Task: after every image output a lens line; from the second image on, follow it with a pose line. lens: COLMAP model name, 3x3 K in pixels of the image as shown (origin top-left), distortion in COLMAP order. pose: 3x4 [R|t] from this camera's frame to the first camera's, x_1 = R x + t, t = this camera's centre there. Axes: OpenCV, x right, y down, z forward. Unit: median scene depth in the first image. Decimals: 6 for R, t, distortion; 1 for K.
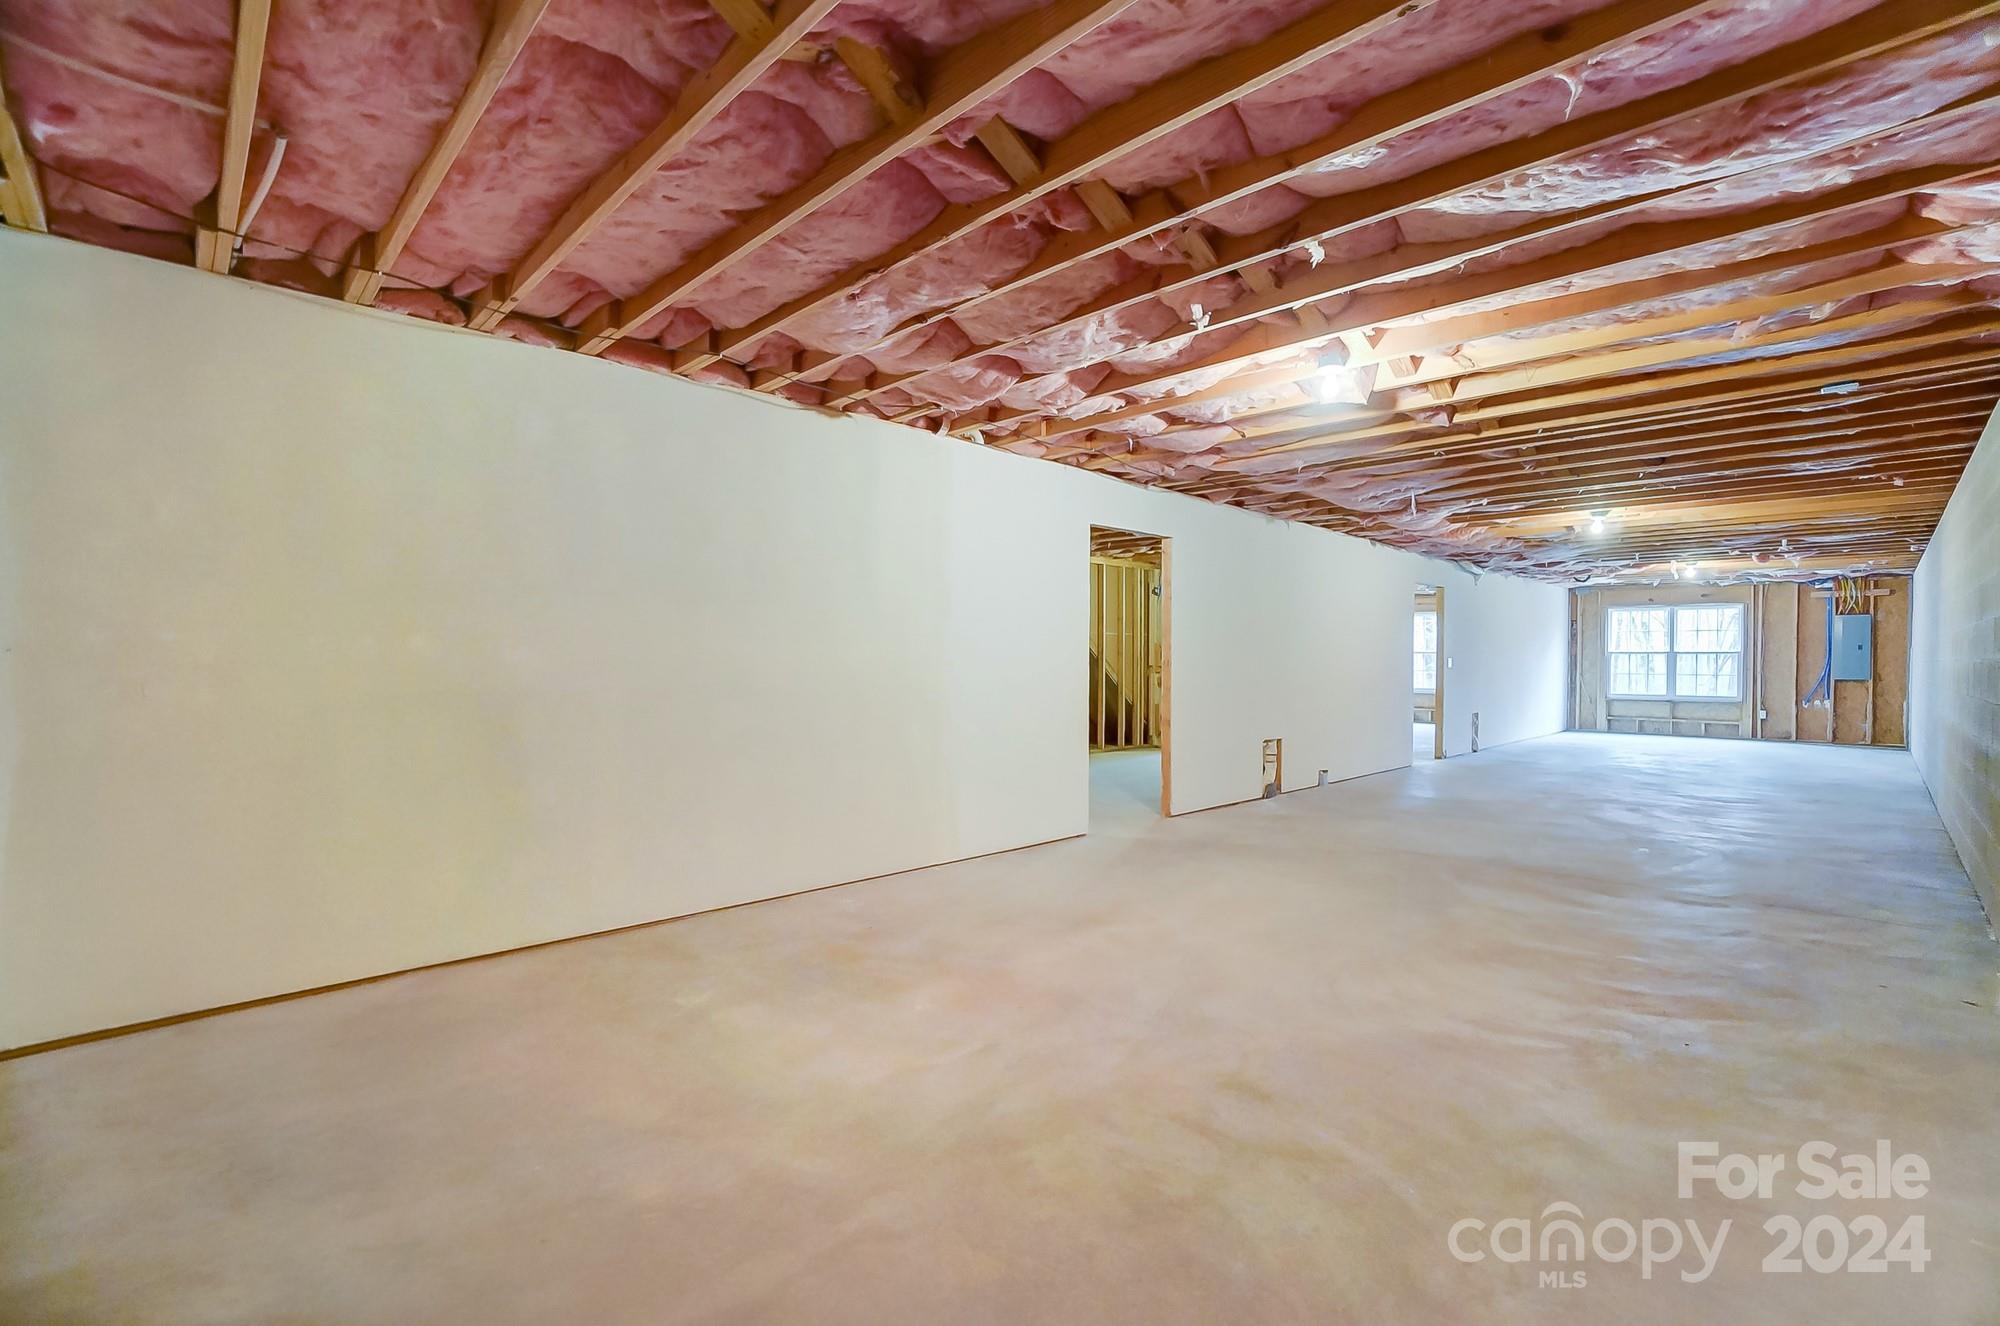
lens RADIAL K [[897.1, 0, 982.5], [0, 897.1, 668.5], [0, 0, 1]] dist [-0.039904, 0.009839]
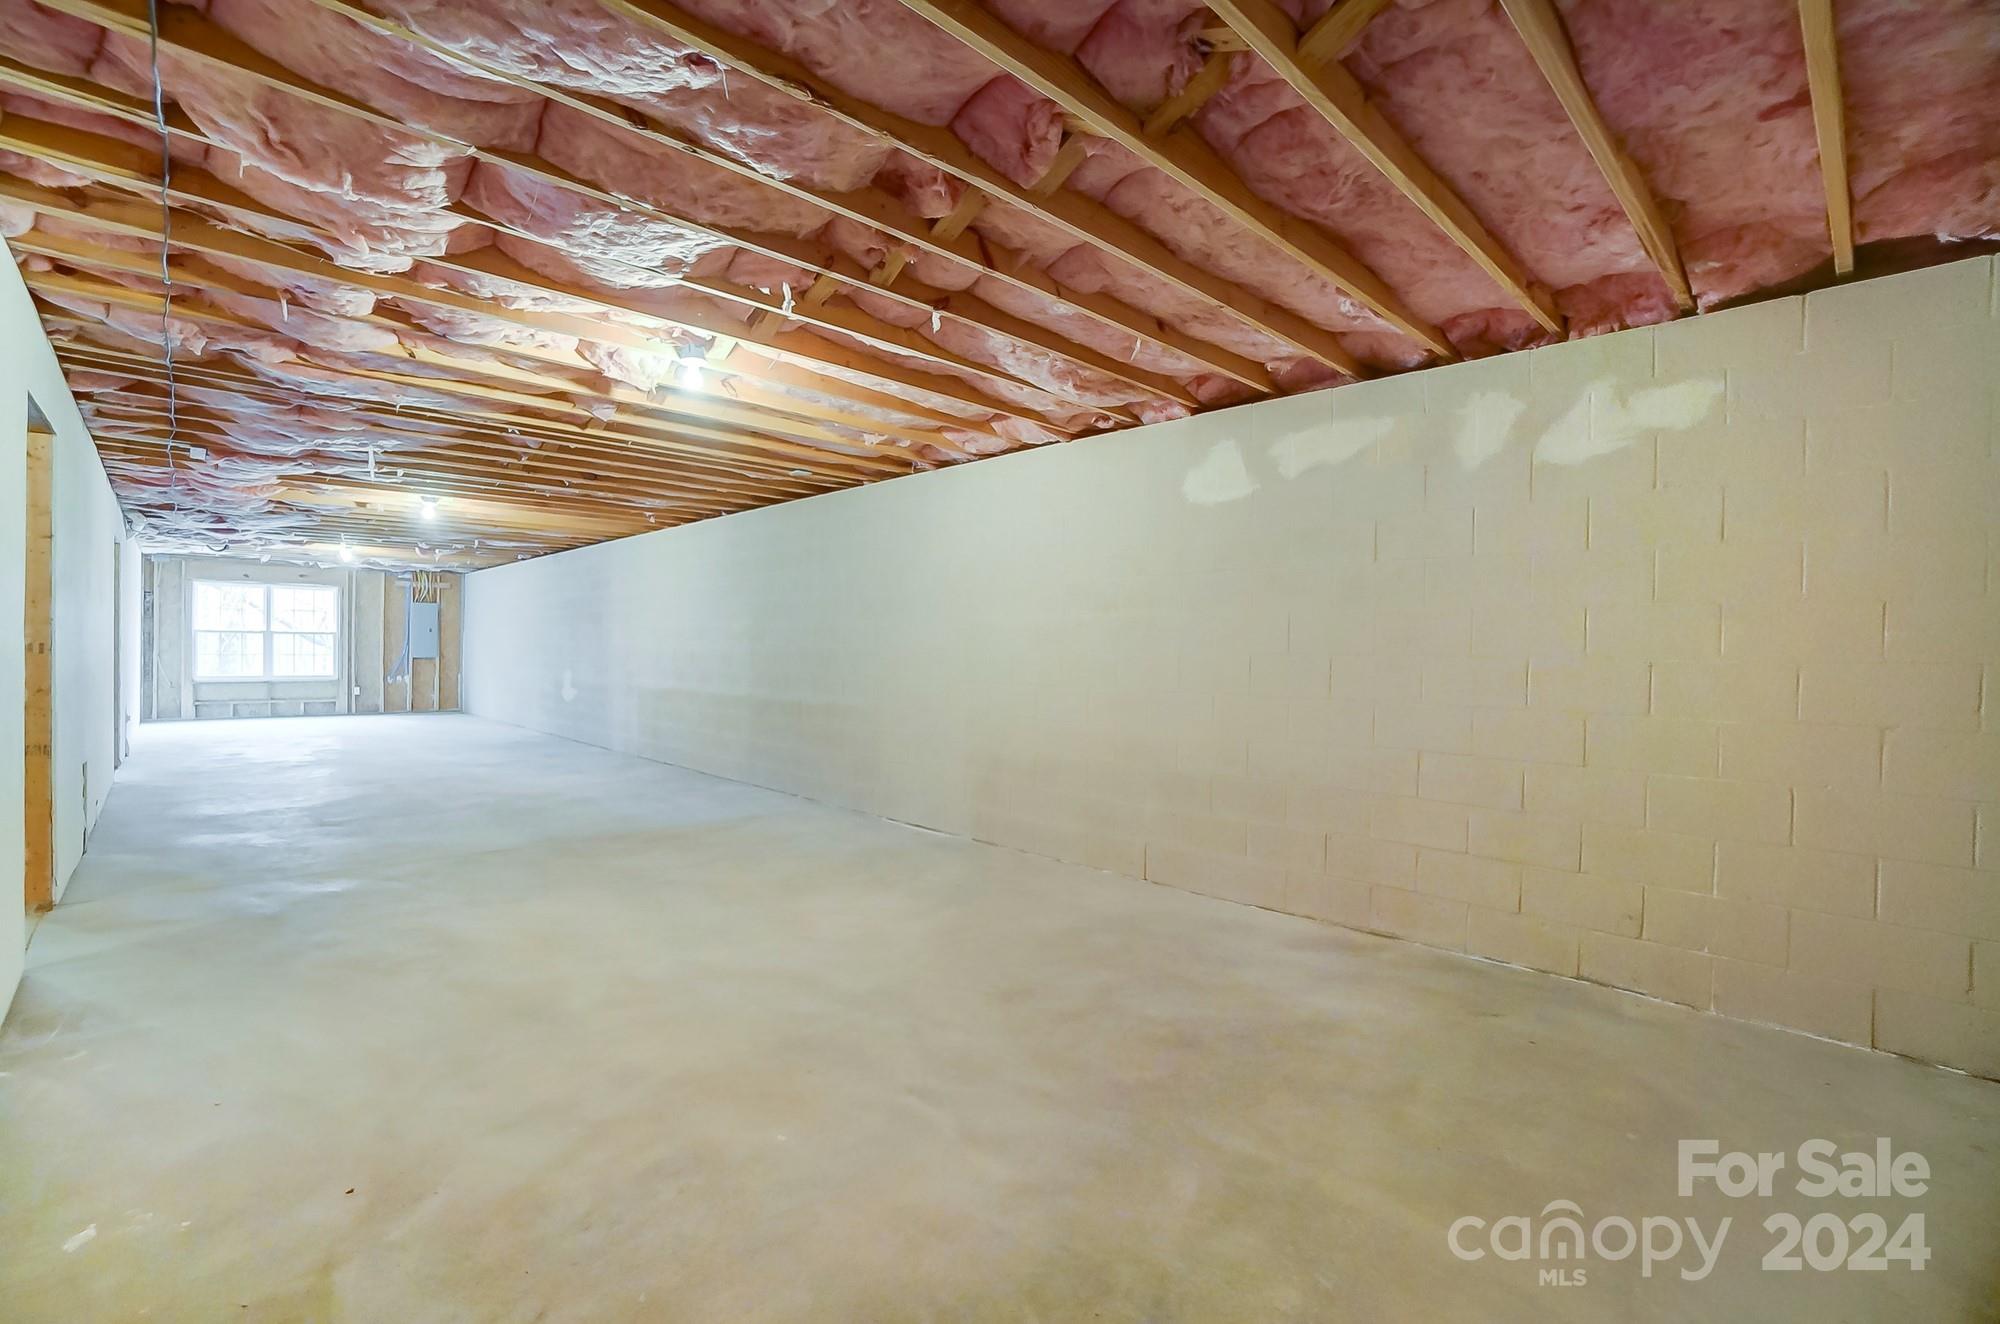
lens RADIAL K [[897.1, 0, 1001.1], [0, 897.1, 658.4], [0, 0, 1]] dist [-0.039904, 0.009839]
pose [[-0.002667, -0.013983, 0.999899, -0.203431], [-0.002824, 0.999898, 0.013976, -0.004979], [-0.999992, -0.002786, -0.002706, 0.213964]]
